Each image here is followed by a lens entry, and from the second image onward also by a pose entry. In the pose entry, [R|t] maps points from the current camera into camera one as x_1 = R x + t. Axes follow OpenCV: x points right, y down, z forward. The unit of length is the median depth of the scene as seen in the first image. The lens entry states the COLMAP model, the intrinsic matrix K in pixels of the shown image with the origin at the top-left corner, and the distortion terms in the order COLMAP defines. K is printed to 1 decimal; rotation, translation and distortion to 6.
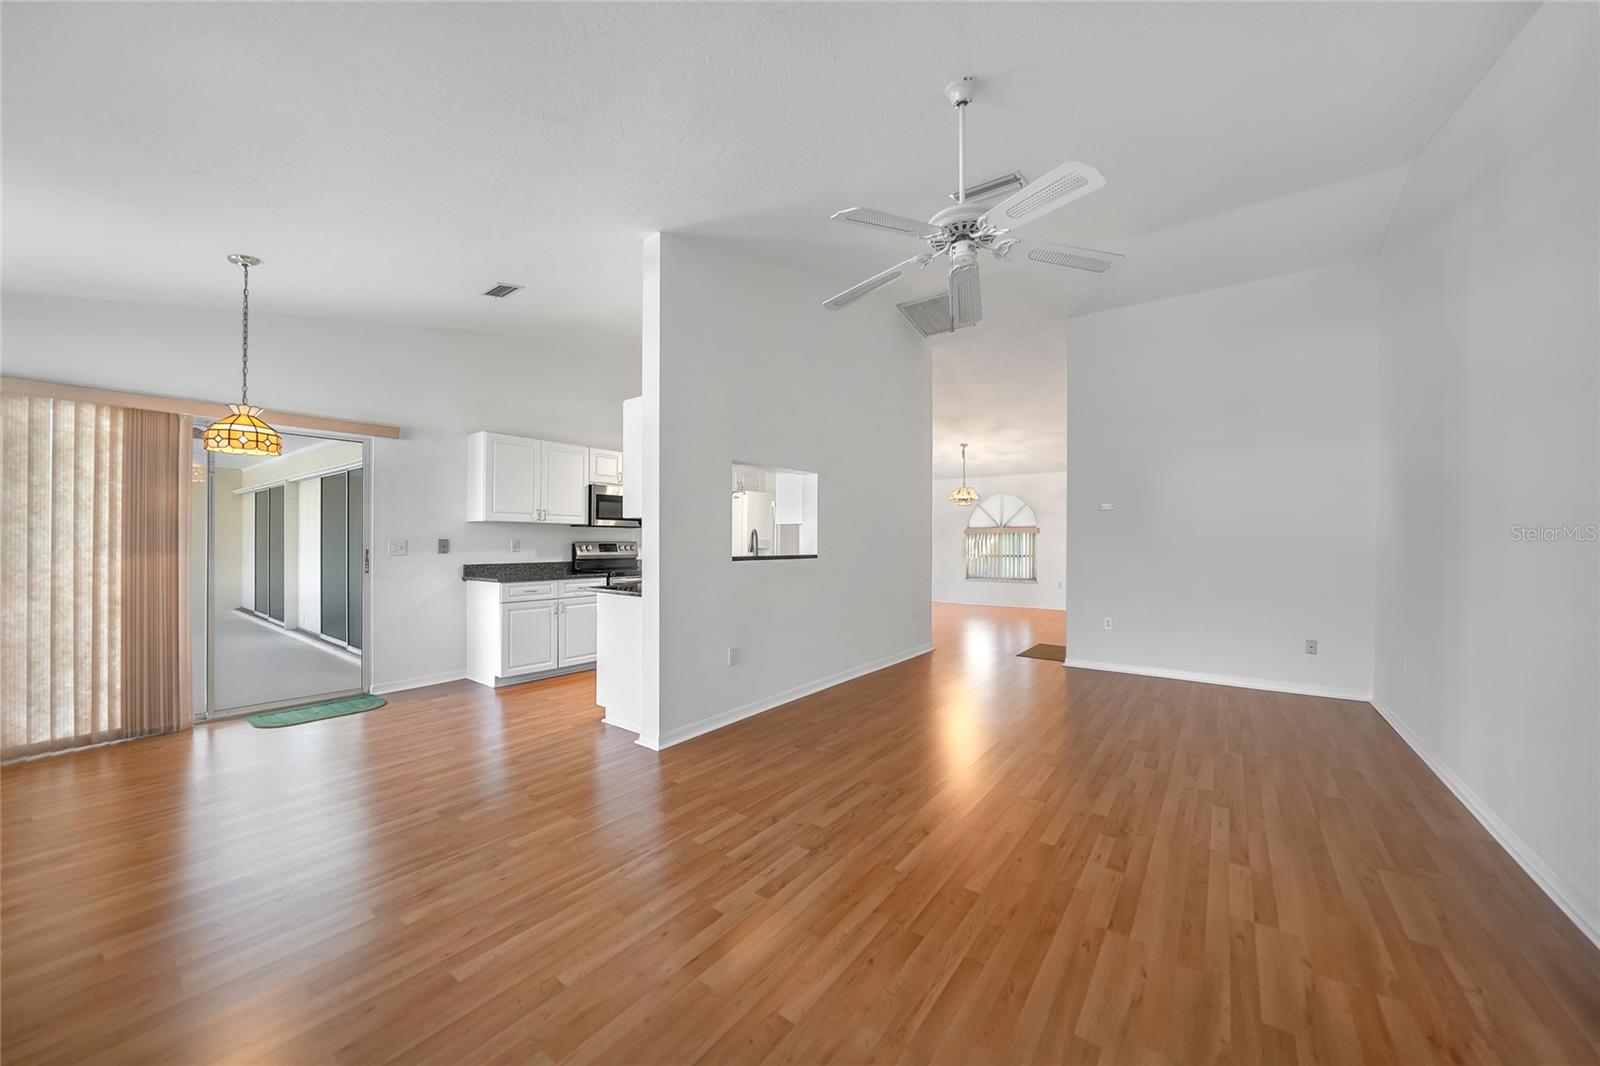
lens RADIAL K [[569.2, 0, 785.0], [0, 569.2, 540.5], [0, 0, 1]] dist [-0.018064, 0.002601]
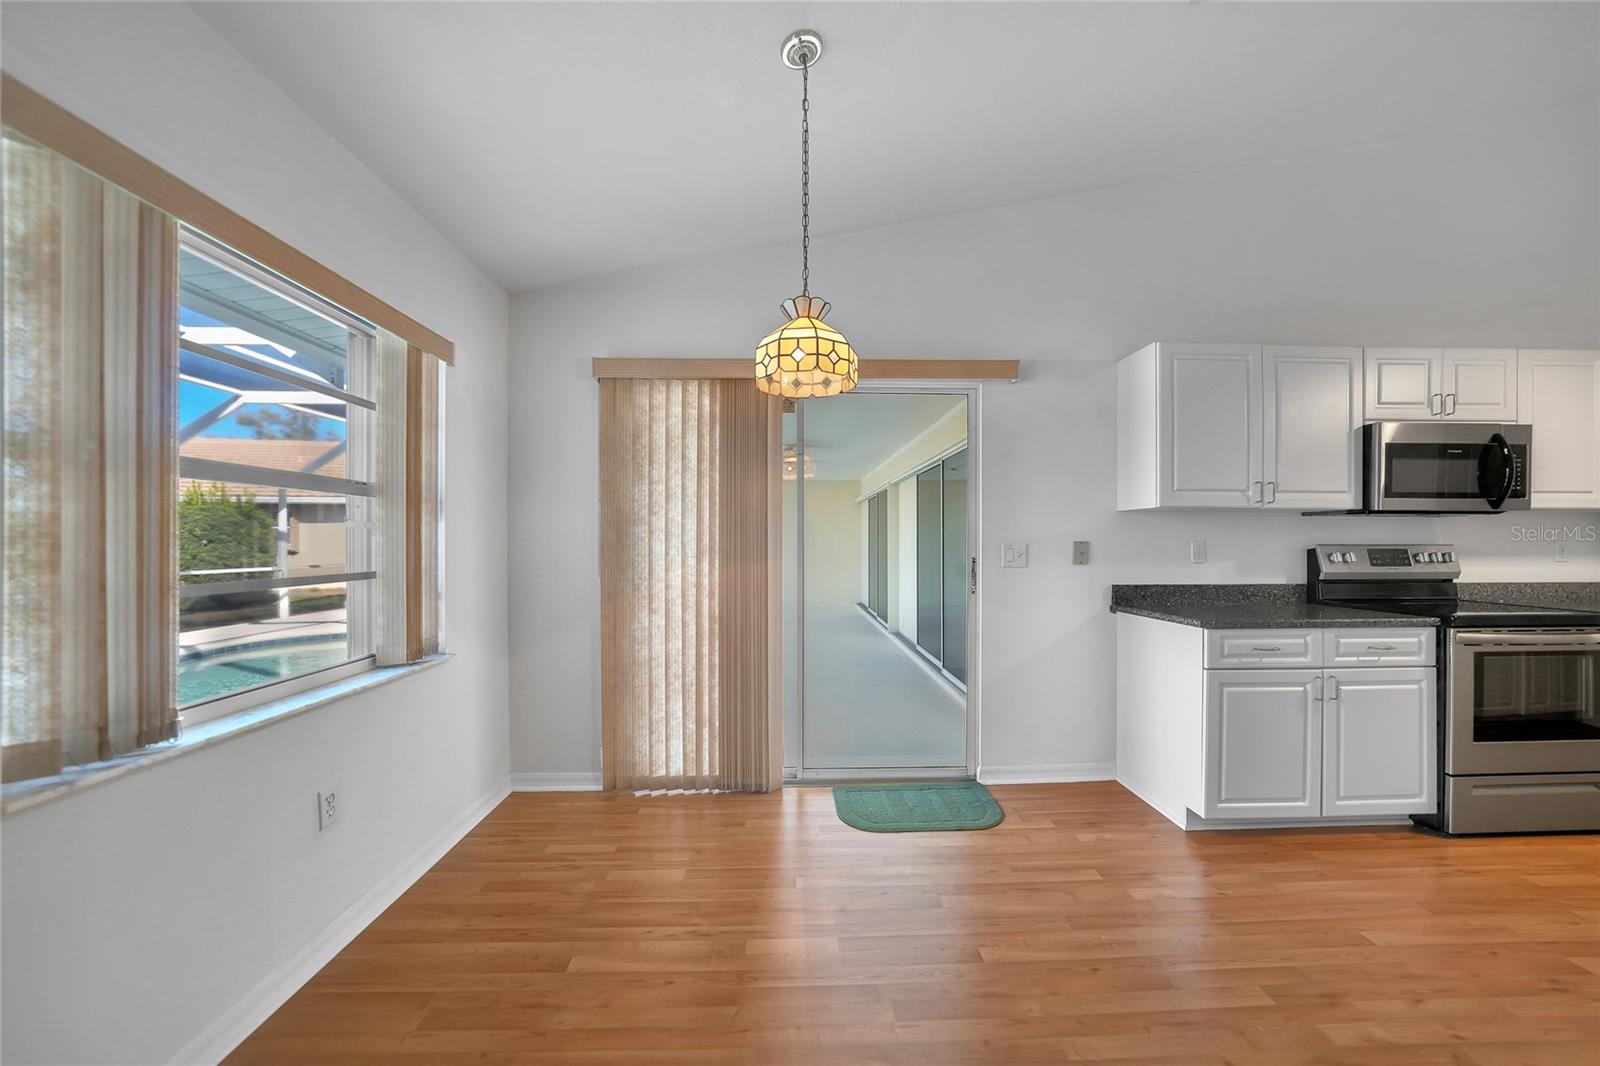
lens RADIAL K [[569.2, 0, 810.4], [0, 569.2, 542.4], [0, 0, 1]] dist [-0.018064, 0.002601]
pose [[0.641385, -0.002530, -0.767215, -0.434889], [0.002826, 0.999996, -0.000934, -0.001851], [0.767214, -0.001569, 0.641390, 0.527302]]
